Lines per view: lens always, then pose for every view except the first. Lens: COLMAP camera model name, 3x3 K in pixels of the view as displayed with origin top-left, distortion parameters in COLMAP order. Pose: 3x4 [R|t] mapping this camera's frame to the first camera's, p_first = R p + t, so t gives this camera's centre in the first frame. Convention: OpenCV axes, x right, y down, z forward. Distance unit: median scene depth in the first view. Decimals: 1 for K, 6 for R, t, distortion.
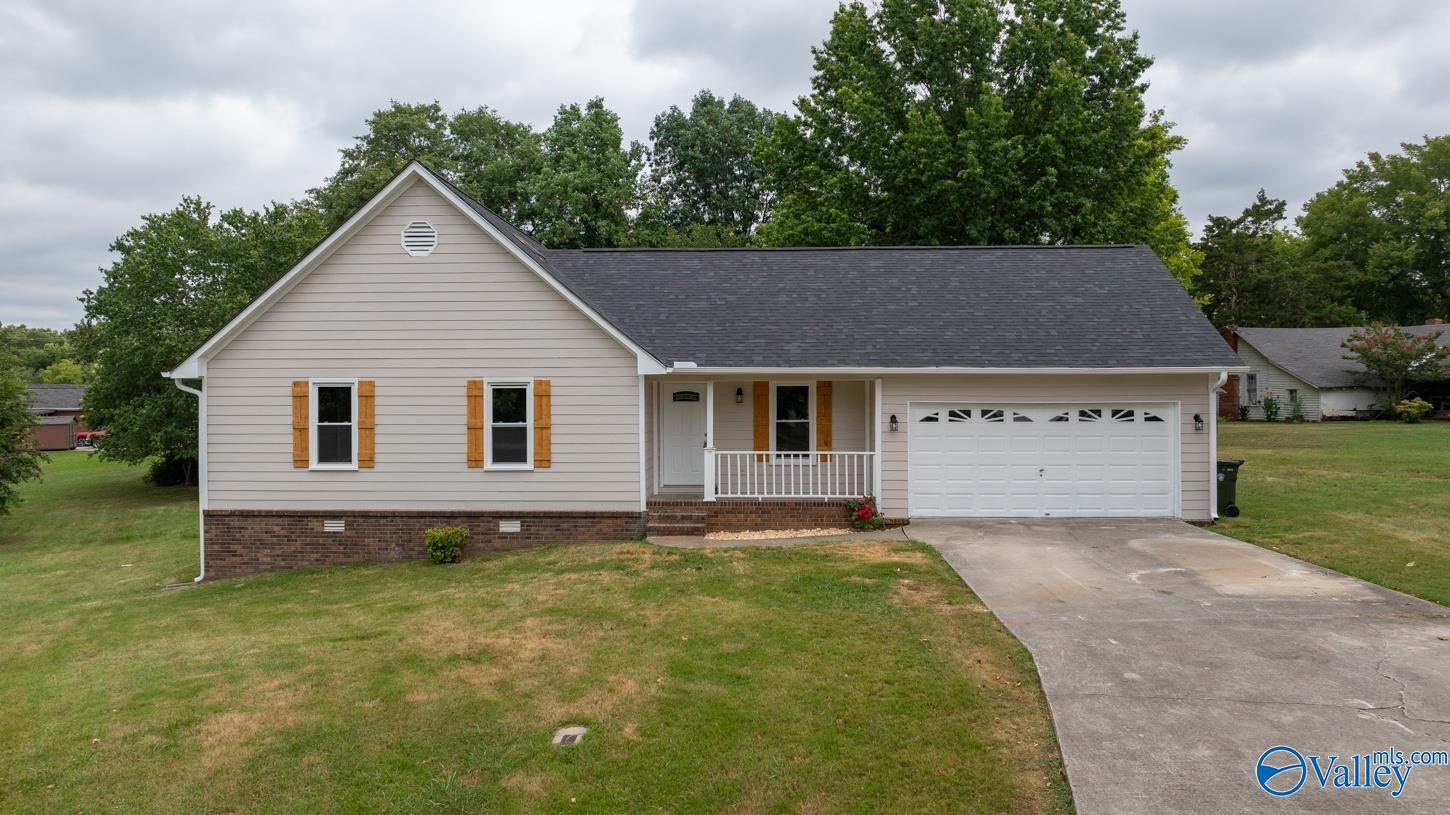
lens RADIAL K [[1030.2, 0, 737.0], [0, 1030.2, 410.9], [0, 0, 1]] dist [-0.013722, -0.008814]
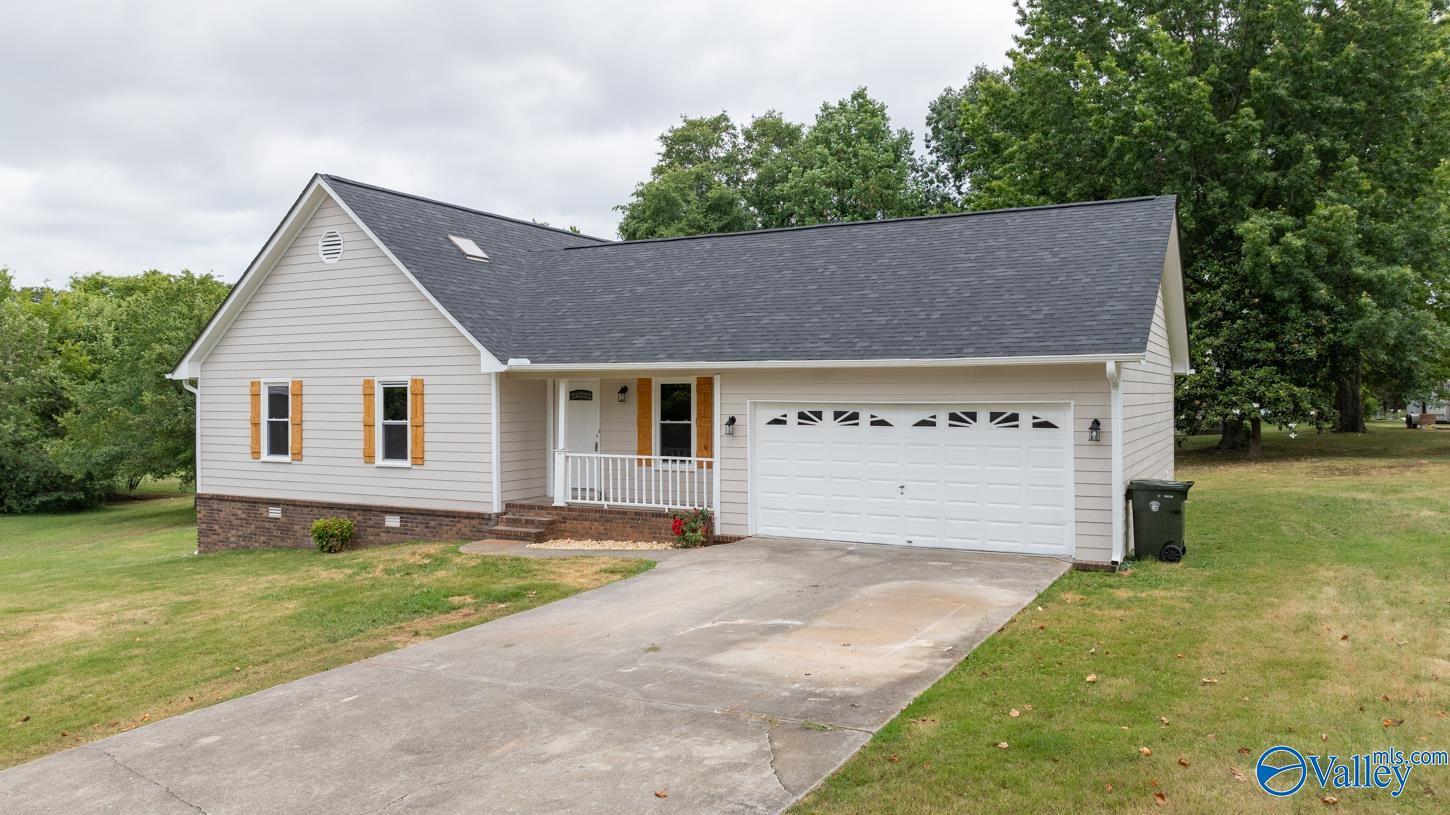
lens RADIAL K [[1030.2, 0, 735.5], [0, 1030.2, 413.0], [0, 0, 1]] dist [-0.013722, -0.008814]
pose [[0.900080, 0.007574, -0.435660, 0.531553], [-0.007172, 0.999971, 0.002568, -0.000993], [0.435667, 0.000814, 0.900108, 0.223129]]
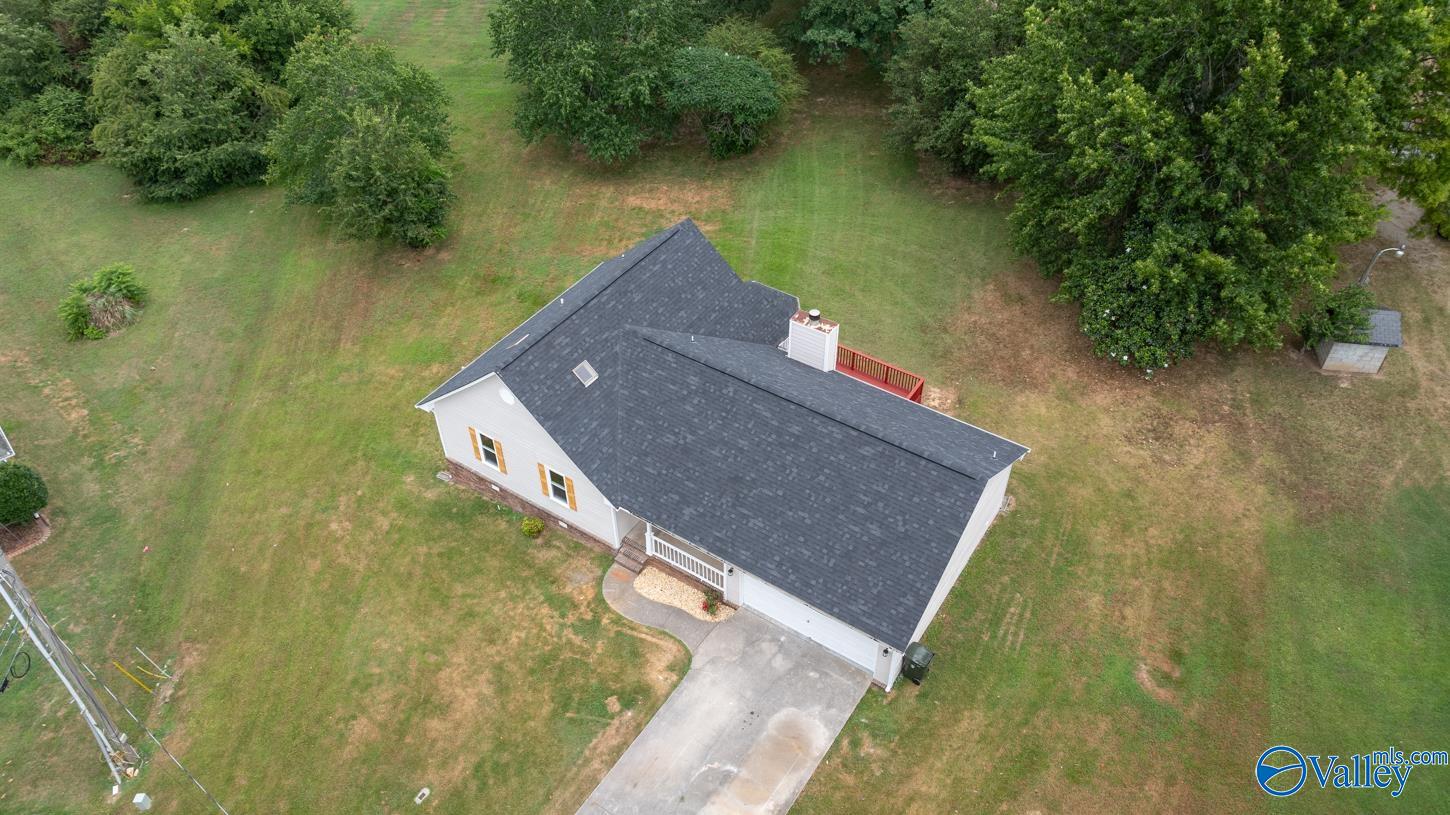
lens RADIAL K [[1030.2, 0, 732.3], [0, 1030.2, 397.1], [0, 0, 1]] dist [-0.013722, -0.008814]
pose [[0.851874, 0.347868, -0.391534, 0.733596], [-0.004708, 0.752618, 0.658440, -1.353668], [0.523726, -0.559065, 0.642773, 0.045444]]
